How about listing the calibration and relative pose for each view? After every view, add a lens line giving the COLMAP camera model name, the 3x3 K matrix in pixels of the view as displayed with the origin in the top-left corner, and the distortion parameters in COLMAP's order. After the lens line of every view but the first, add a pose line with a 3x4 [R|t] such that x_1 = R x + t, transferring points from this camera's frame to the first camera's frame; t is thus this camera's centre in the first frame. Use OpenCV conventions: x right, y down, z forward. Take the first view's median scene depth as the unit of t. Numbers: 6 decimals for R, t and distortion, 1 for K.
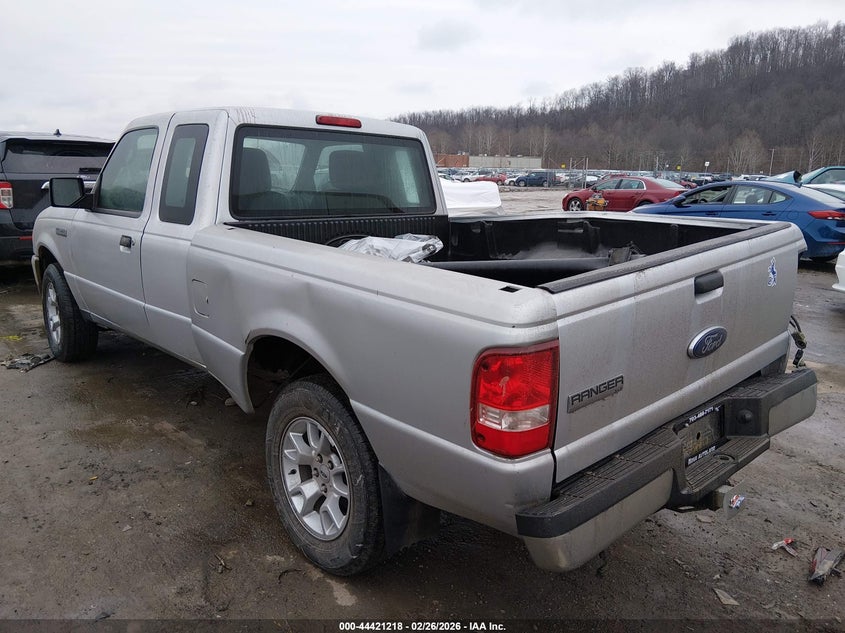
lens RADIAL K [[652.4, 0, 422.5], [0, 652.4, 316.5], [0, 0, 1]] dist [0.041049, -0.000085]
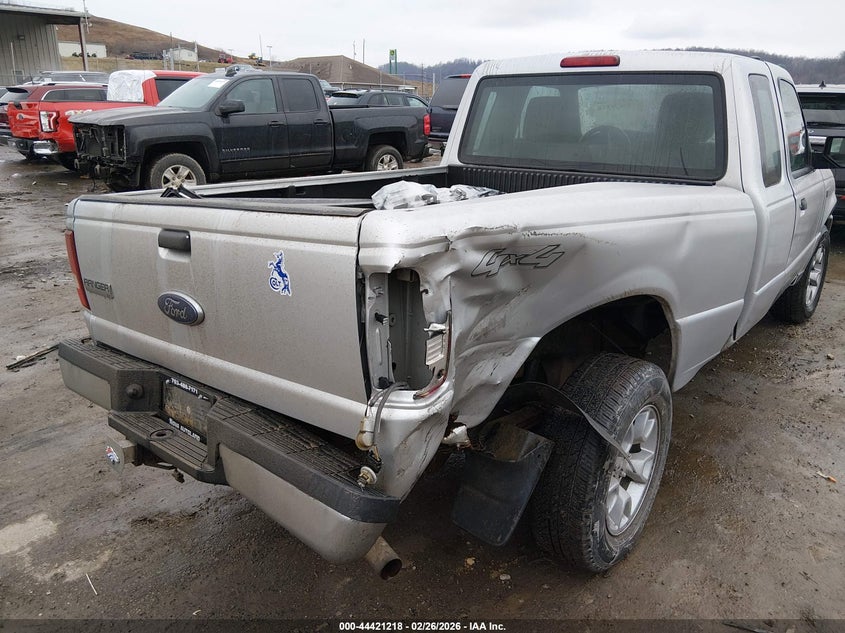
lens RADIAL K [[652.4, 0, 422.5], [0, 652.4, 316.5], [0, 0, 1]] dist [0.041049, -0.000085]
pose [[0.121560, 0.283603, -0.951206, 0.884065], [-0.223192, 0.941581, 0.252210, -0.166198], [0.967165, 0.181643, 0.177757, 0.775054]]
